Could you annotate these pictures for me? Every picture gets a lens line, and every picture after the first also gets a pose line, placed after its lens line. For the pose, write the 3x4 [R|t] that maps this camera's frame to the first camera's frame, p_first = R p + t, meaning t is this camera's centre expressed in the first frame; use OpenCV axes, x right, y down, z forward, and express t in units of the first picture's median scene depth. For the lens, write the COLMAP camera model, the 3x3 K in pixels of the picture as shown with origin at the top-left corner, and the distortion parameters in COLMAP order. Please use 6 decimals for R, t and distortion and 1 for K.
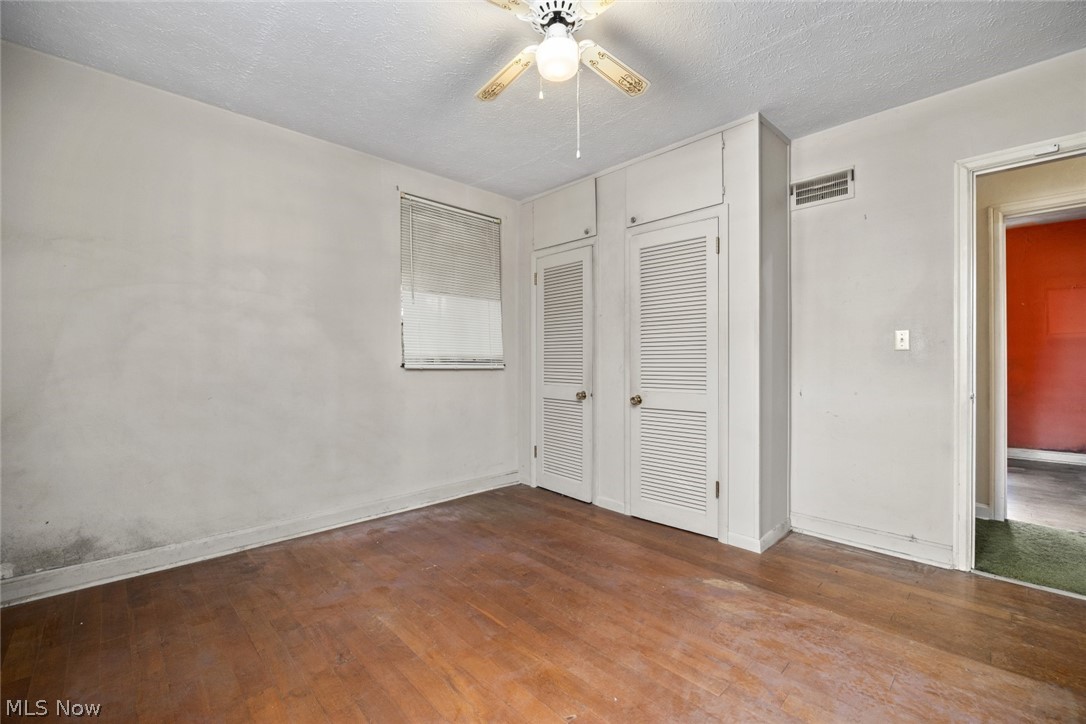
lens RADIAL K [[447.9, 0, 544.5], [0, 447.9, 363.9], [0, 0, 1]] dist [-0.020038, -0.000132]
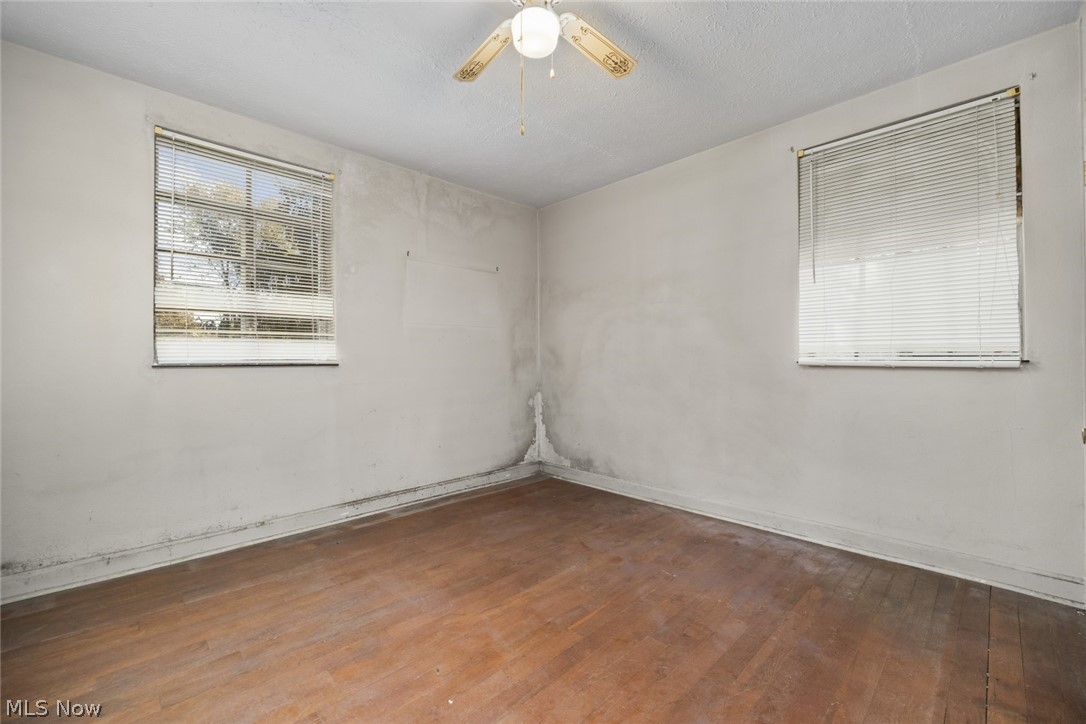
lens RADIAL K [[447.9, 0, 544.5], [0, 447.9, 363.9], [0, 0, 1]] dist [-0.020038, -0.000132]
pose [[0.014234, 0.010343, -0.999845, 0.630659], [0.002533, 0.999943, 0.010380, -0.002728], [0.999895, -0.002680, 0.014207, 0.661819]]
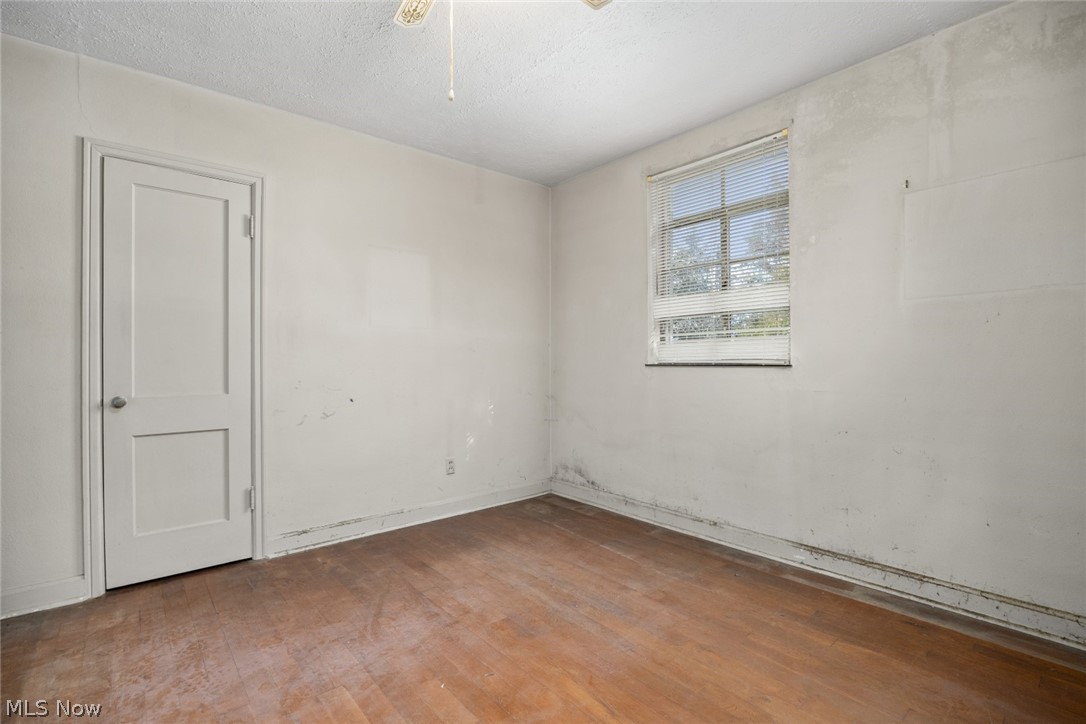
lens RADIAL K [[490.9, 0, 544.3], [0, 490.9, 361.8], [0, 0, 1]] dist [-0.015081, 0.000564]
pose [[-0.998468, 0.007759, 0.054792, -0.081728], [0.007908, 0.999966, 0.002498, -0.003951], [-0.054770, 0.002928, -0.998495, 1.177518]]
